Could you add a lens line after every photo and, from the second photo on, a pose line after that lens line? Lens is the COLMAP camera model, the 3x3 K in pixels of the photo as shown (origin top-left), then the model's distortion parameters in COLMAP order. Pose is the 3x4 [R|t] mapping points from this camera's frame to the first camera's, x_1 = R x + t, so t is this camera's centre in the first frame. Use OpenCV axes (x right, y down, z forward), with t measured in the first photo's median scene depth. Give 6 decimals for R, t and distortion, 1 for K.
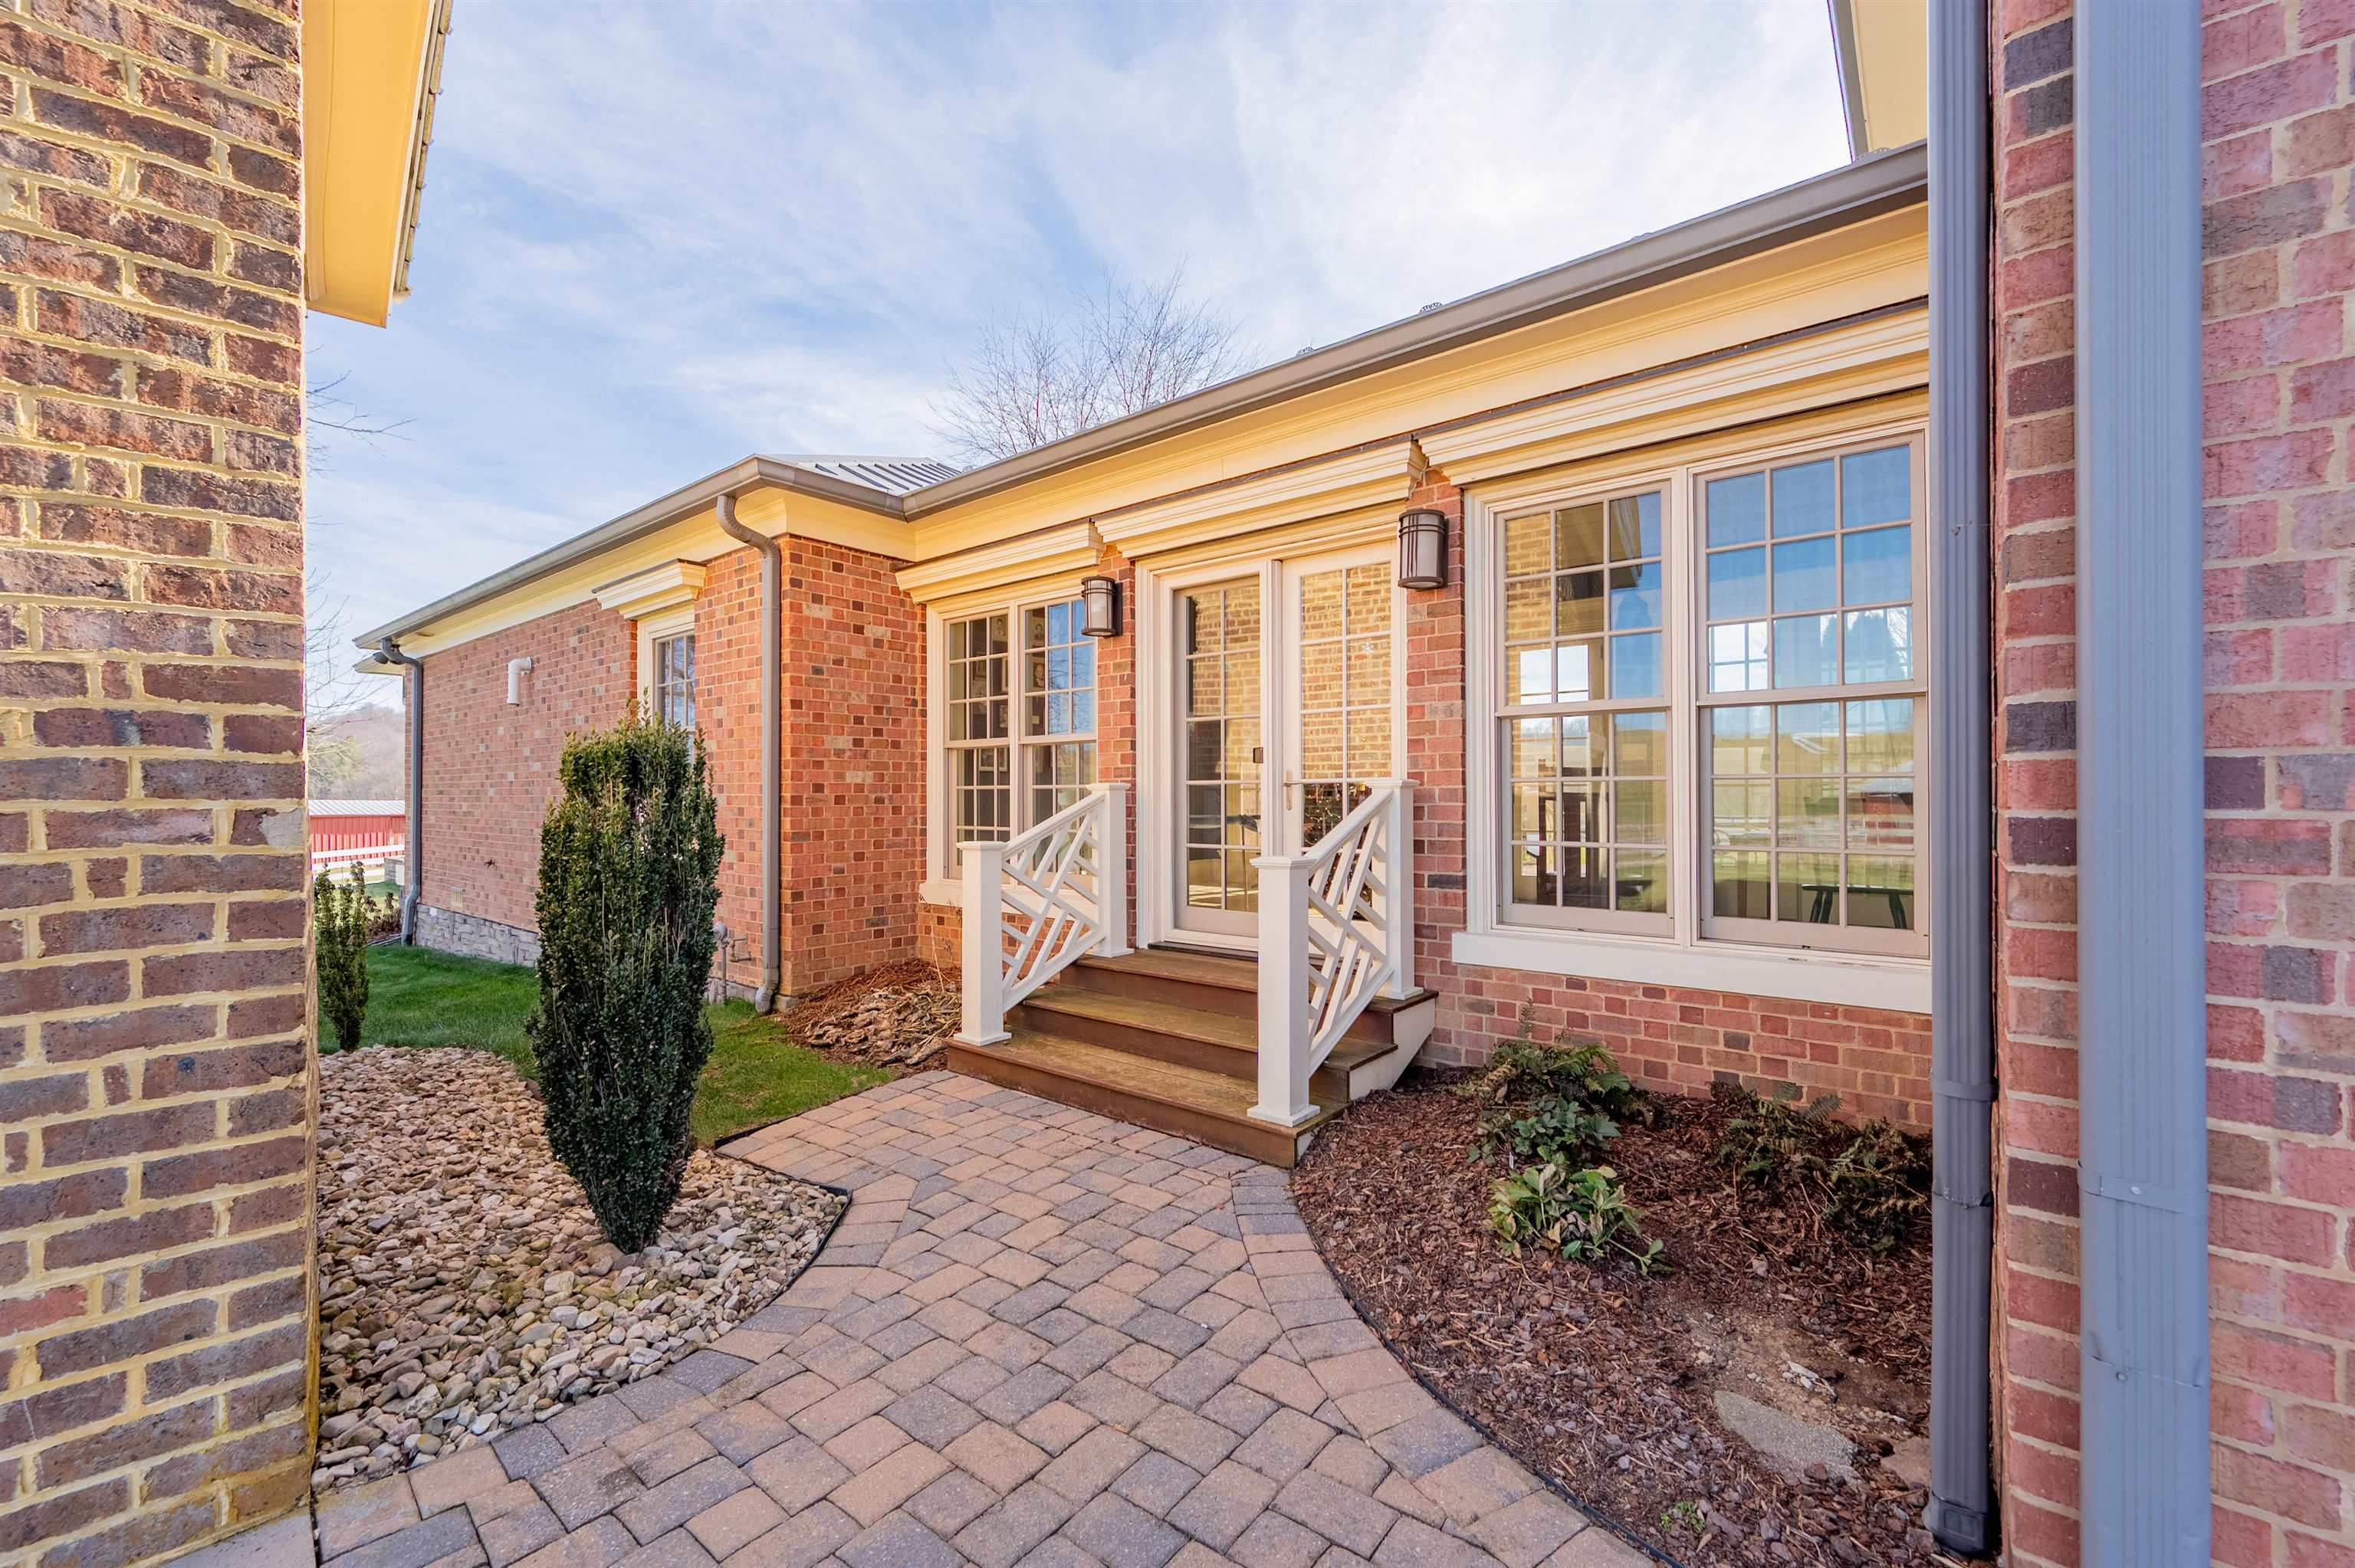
lens RADIAL K [[947.6, 0, 1177.5], [0, 947.6, 784.0], [0, 0, 1]] dist [-0.000149, -0.000059]
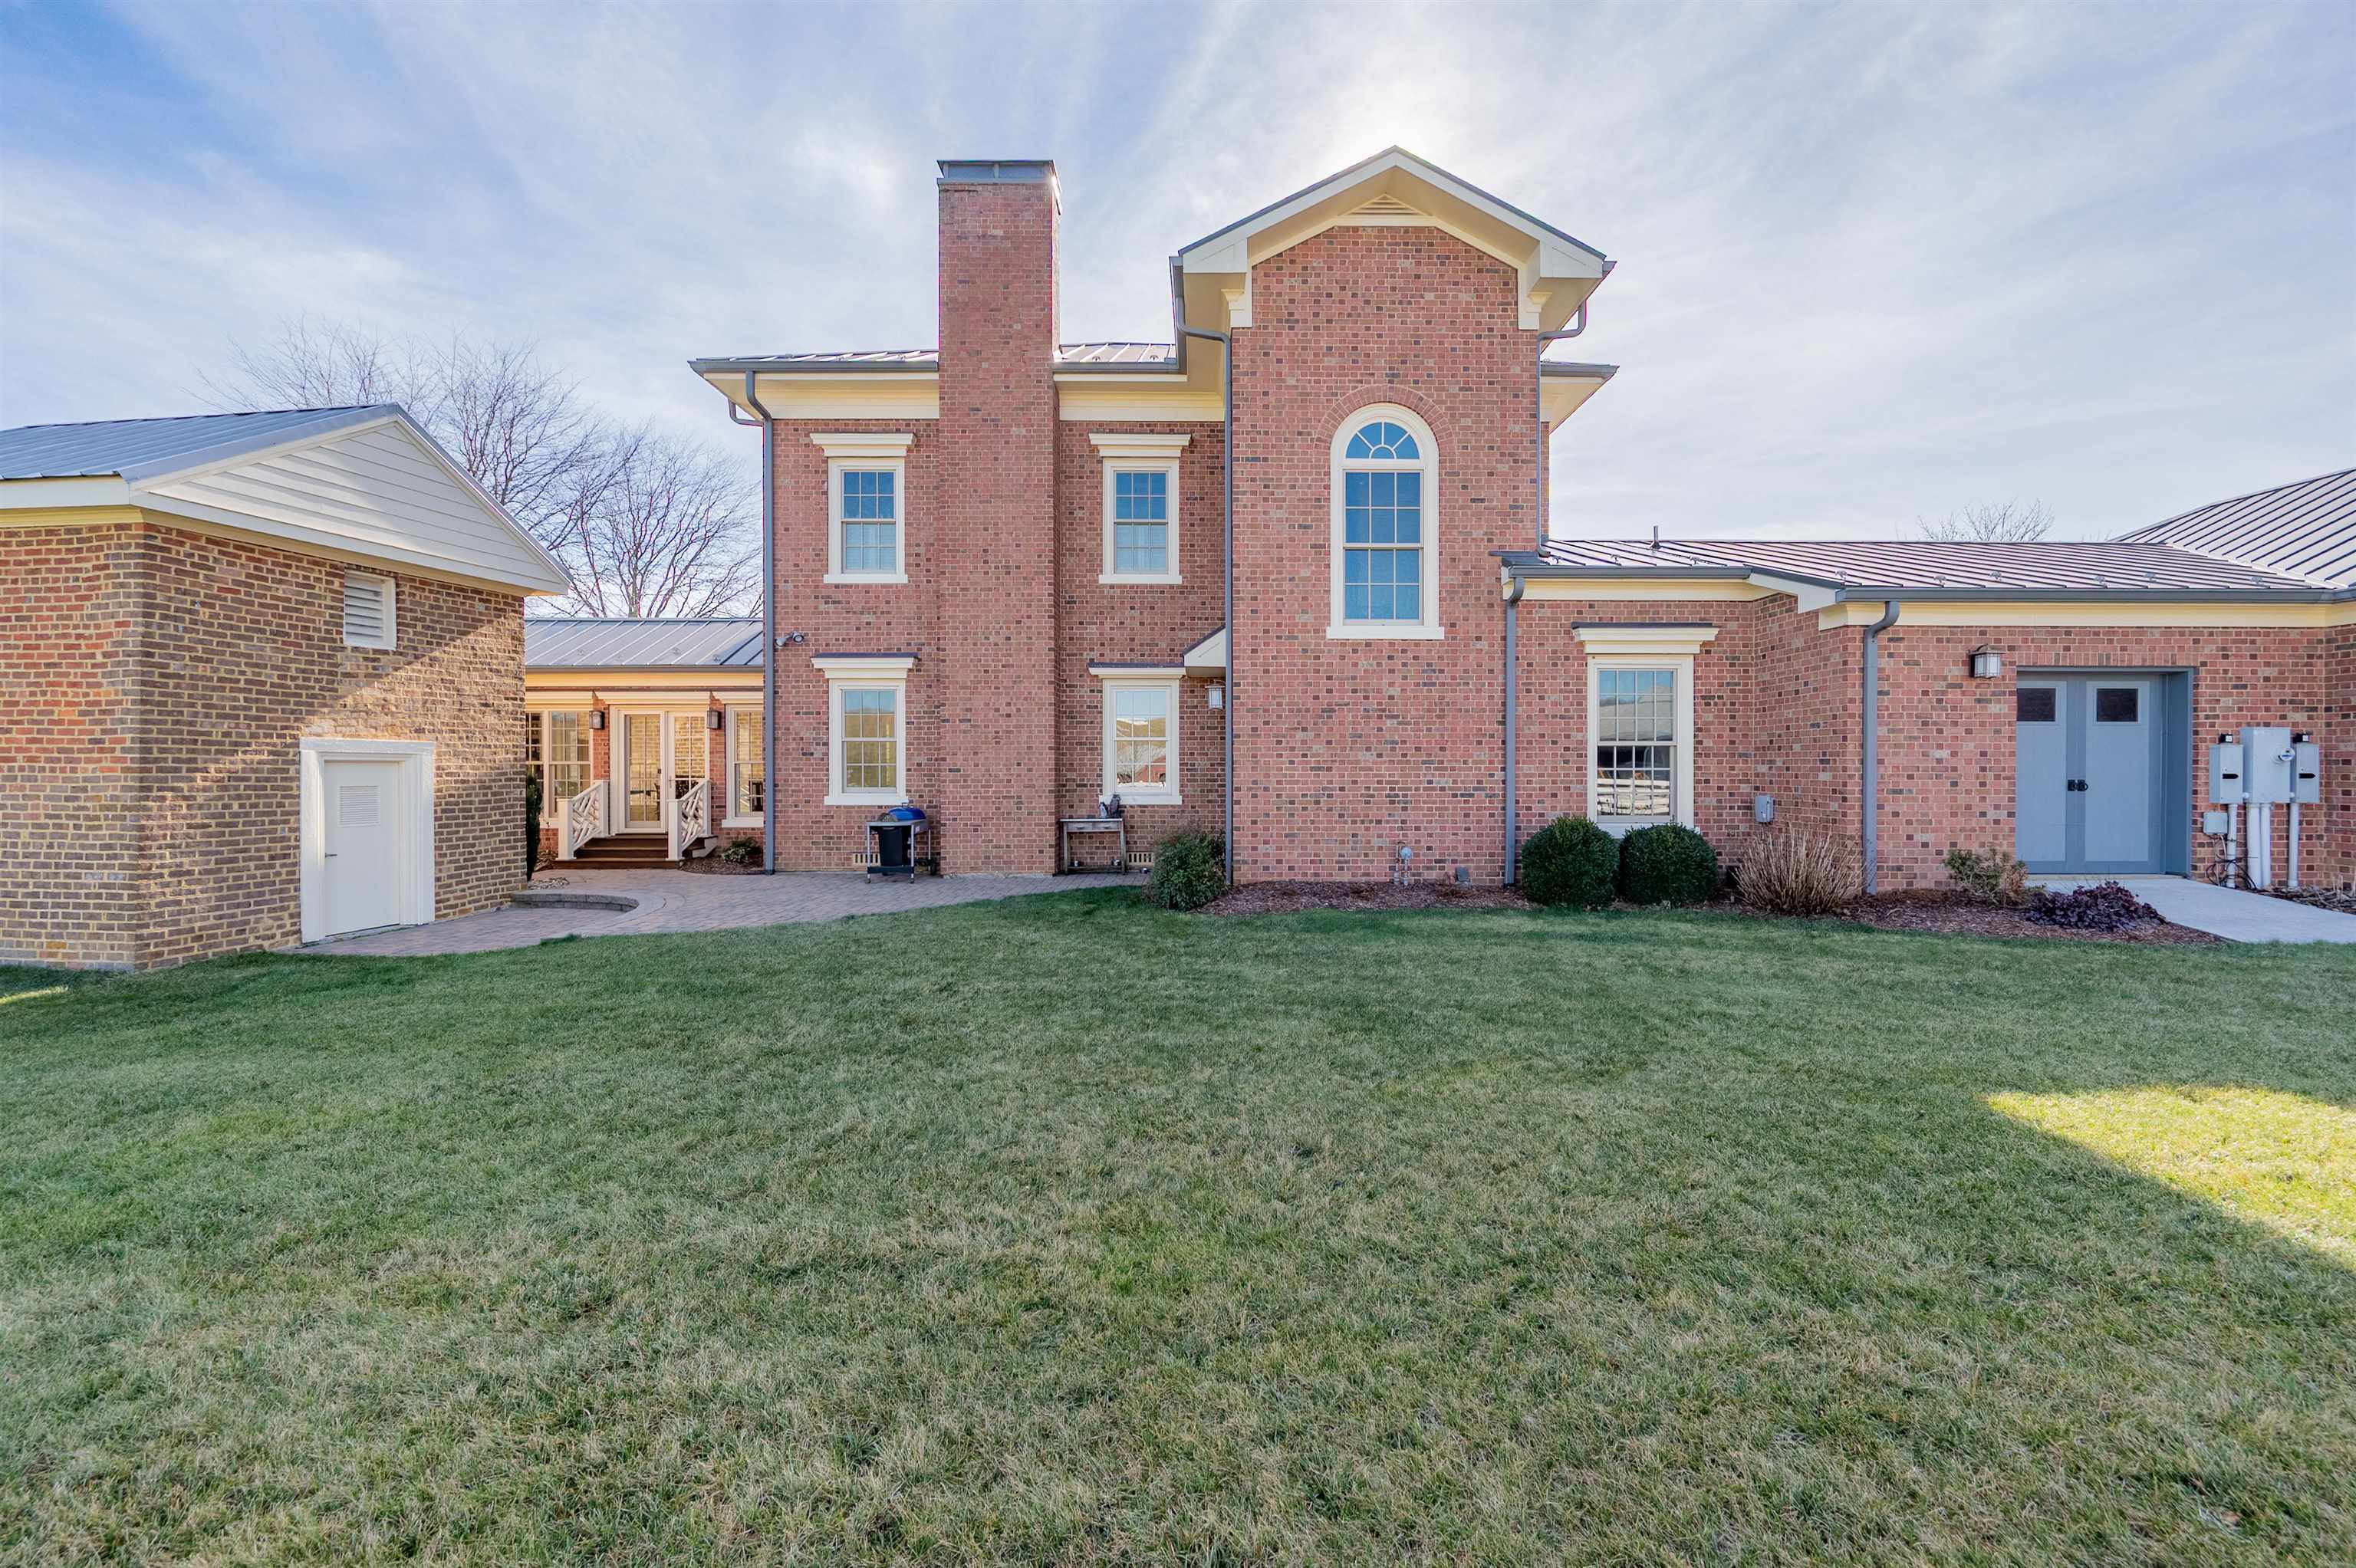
lens RADIAL K [[931.7, 0, 1178.0], [0, 931.7, 784.0], [0, 0, 1]] dist [0.000539, 0.000082]
pose [[0.773601, -0.003502, 0.633663, -0.592597], [-0.009737, 0.999801, 0.017413, -0.063509], [-0.633598, -0.019640, 0.773413, -2.722740]]
